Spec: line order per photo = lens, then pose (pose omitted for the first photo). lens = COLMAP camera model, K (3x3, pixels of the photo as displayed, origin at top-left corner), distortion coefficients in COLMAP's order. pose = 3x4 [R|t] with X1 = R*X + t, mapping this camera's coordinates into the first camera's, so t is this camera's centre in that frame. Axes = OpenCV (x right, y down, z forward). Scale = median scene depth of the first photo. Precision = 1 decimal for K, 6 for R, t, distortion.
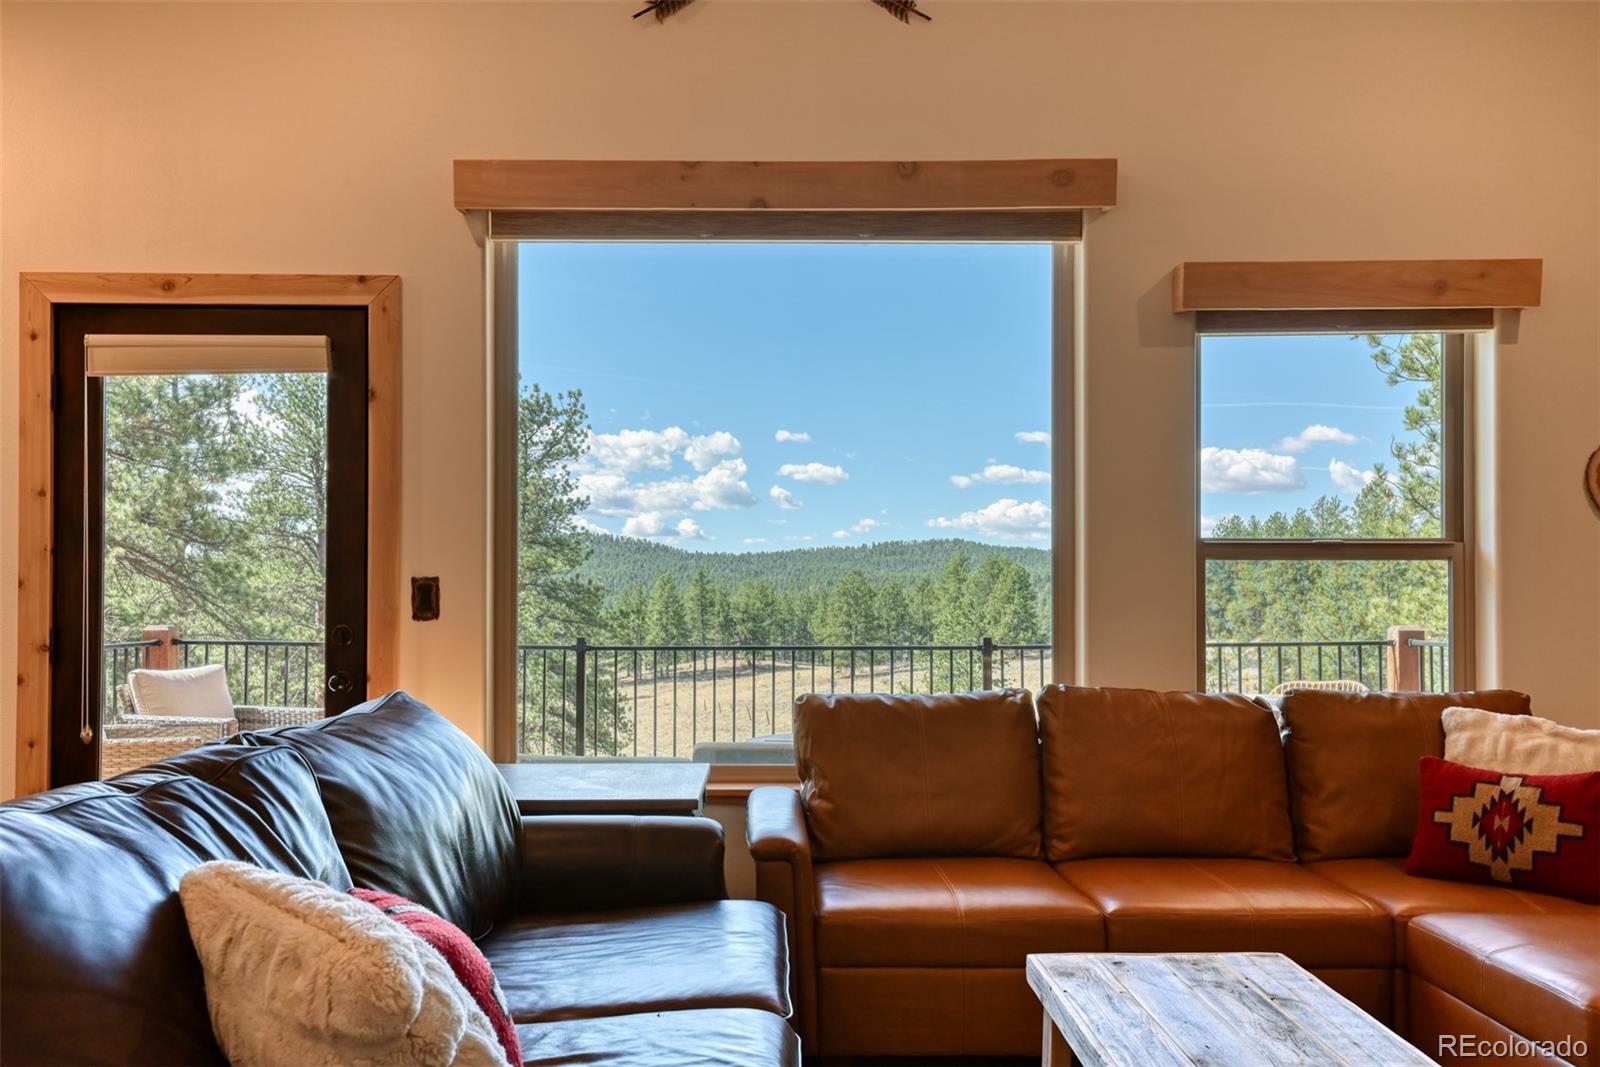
lens RADIAL K [[1332.1, 0, 770.2], [0, 1332.1, 577.4], [0, 0, 1]] dist [0.040526, 0.001038]
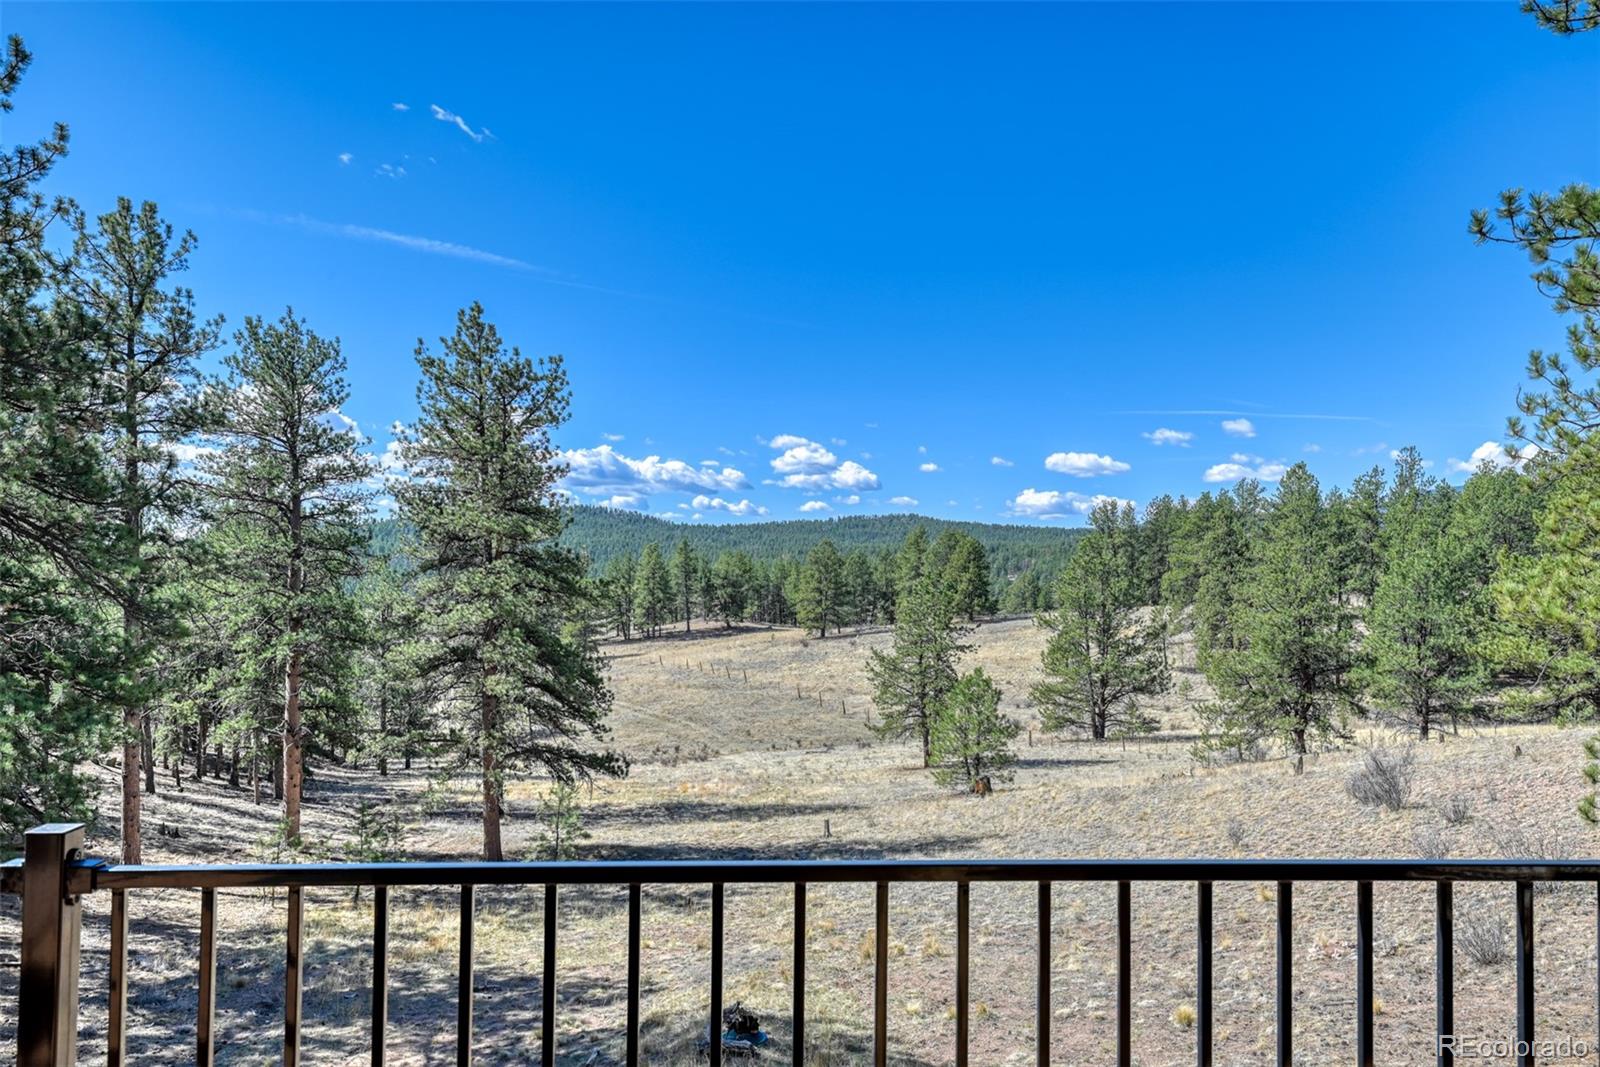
lens RADIAL K [[1183.9, 0, 799.4], [0, 1183.9, 537.3], [0, 0, 1]] dist [0.012102, 0.003678]
pose [[0.999000, 0.009237, 0.043734, -0.003677], [-0.008884, 0.999926, -0.008258, -0.000660], [-0.043808, 0.007862, 0.999009, 0.117157]]
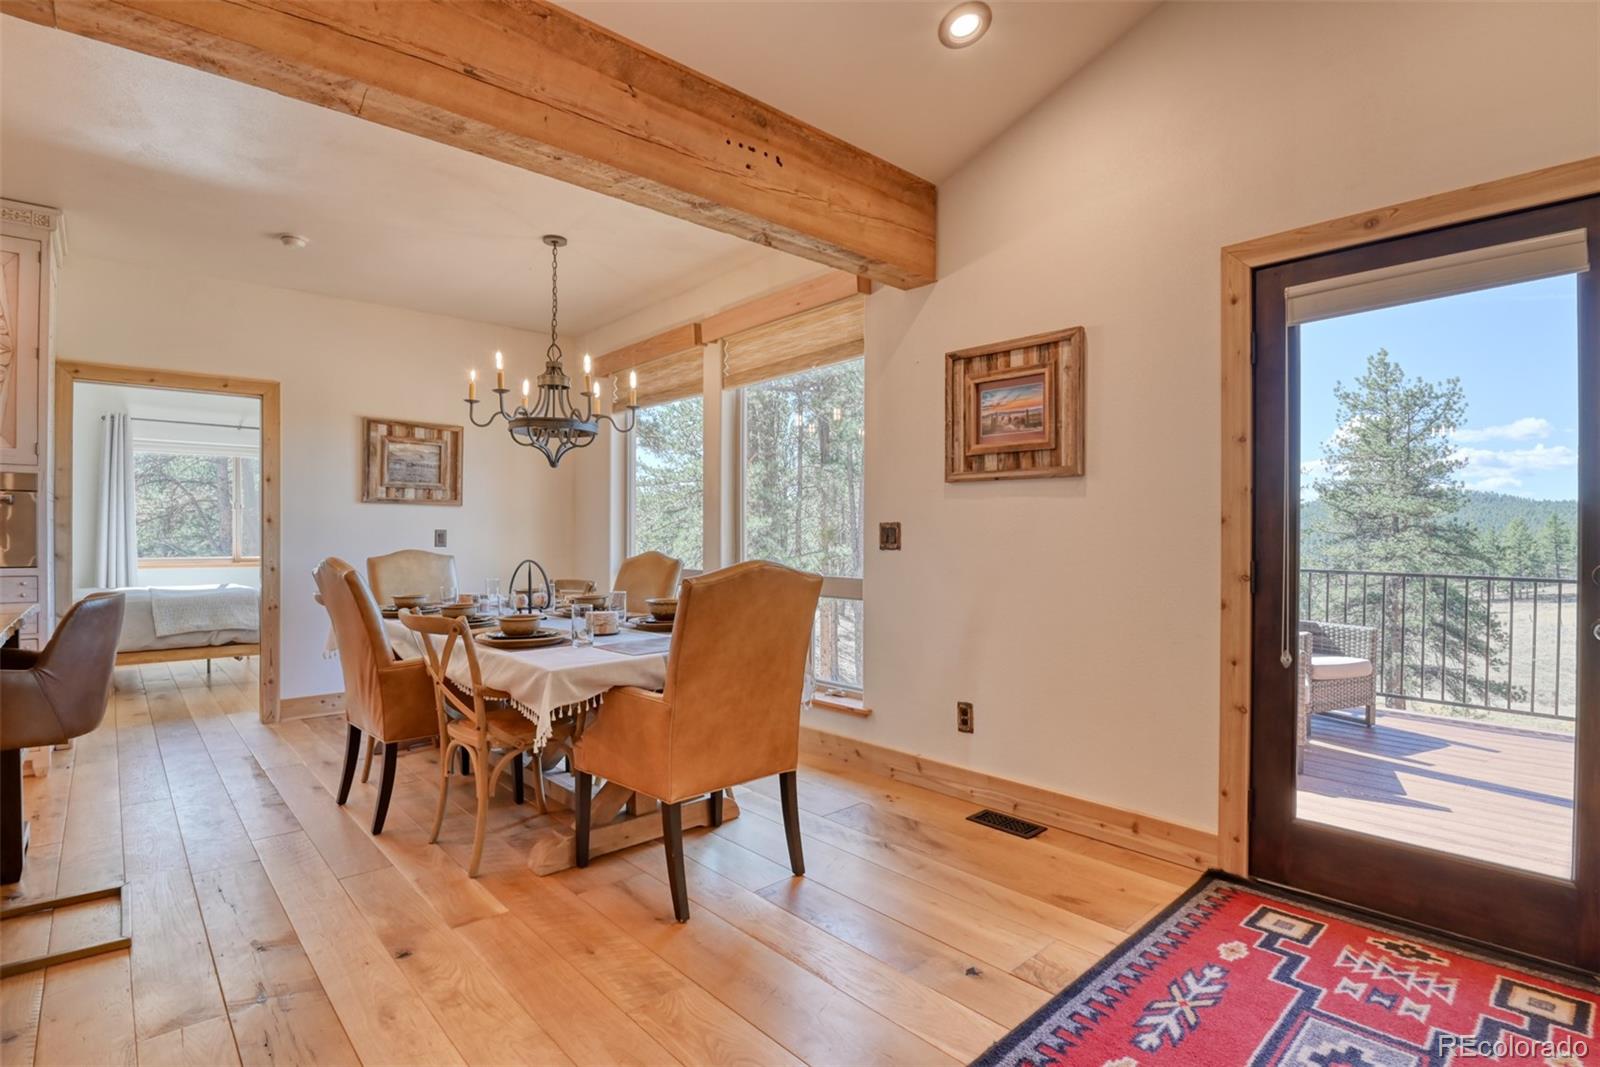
lens RADIAL K [[778.9, 0, 805.1], [0, 778.9, 538.5], [0, 0, 1]] dist [-0.027226, -0.002939]
pose [[0.675173, 0.002275, -0.737656, -0.024022], [0.011215, 0.999848, 0.013348, 0.000537], [0.737574, -0.017285, 0.675045, 0.022984]]
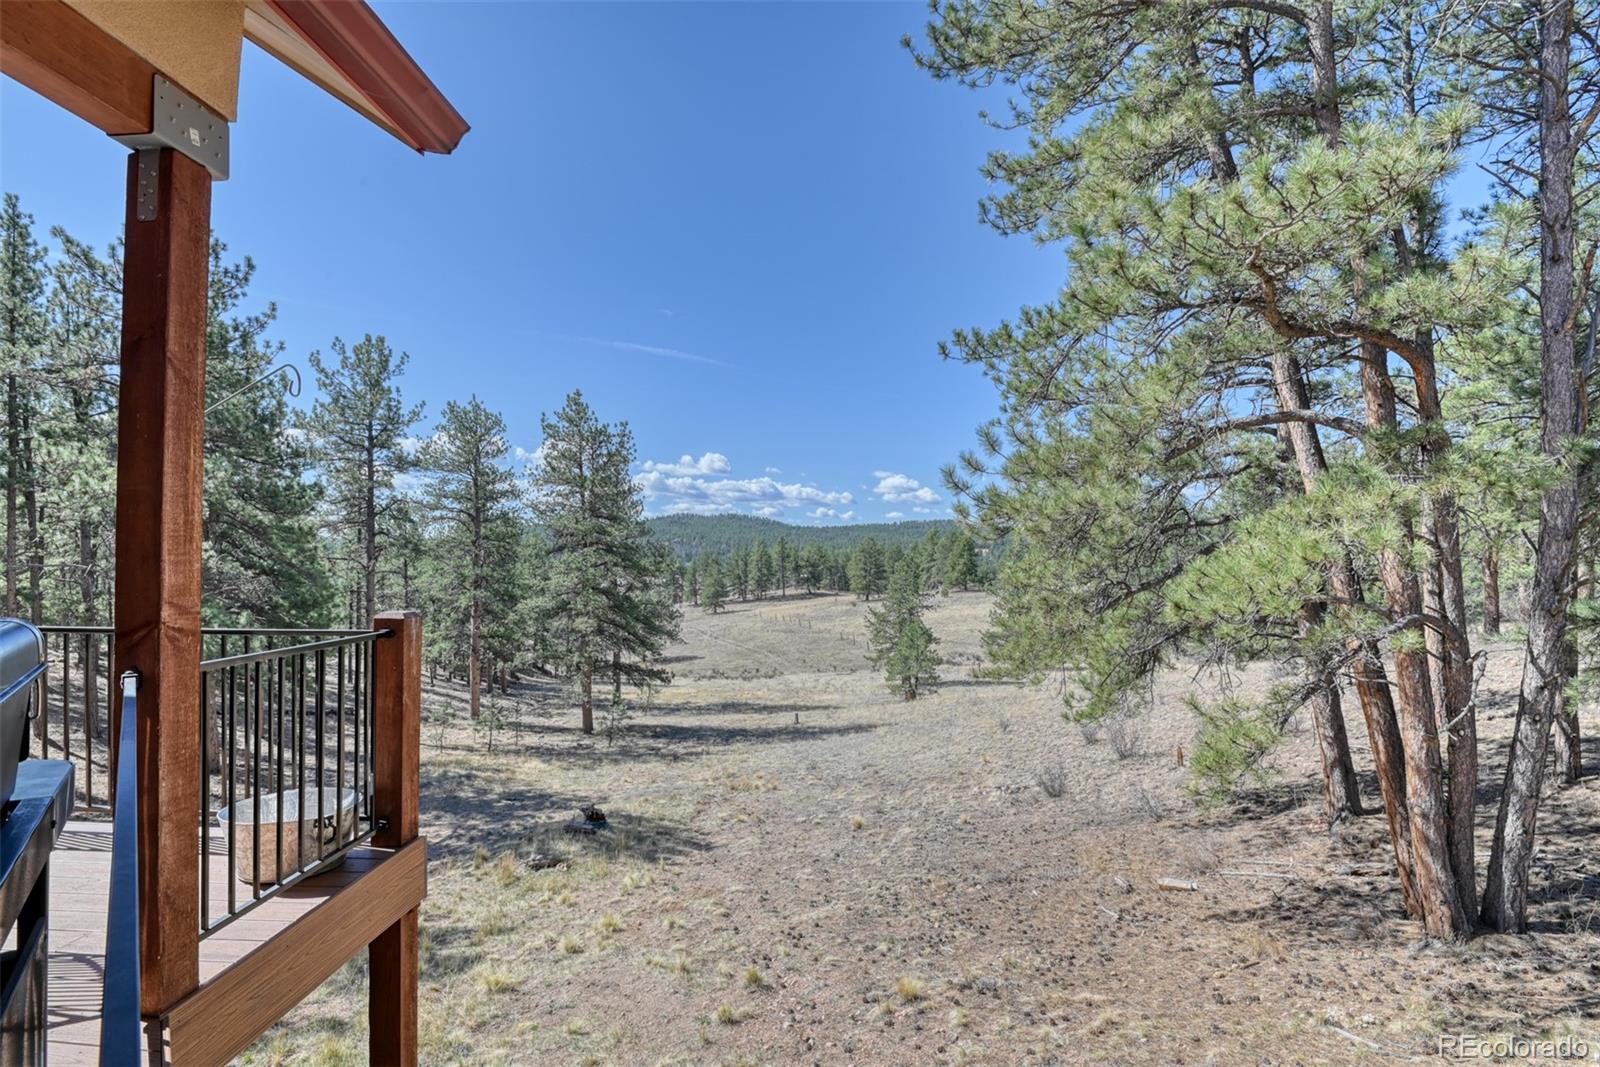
lens RADIAL K [[778.9, 0, 794.0], [0, 778.9, 536.7], [0, 0, 1]] dist [-0.027226, -0.002939]
pose [[0.998300, 0.012570, -0.056908, 0.108427], [-0.012850, 0.999907, -0.004547, -0.001133], [0.056845, 0.005270, 0.998369, 0.083764]]
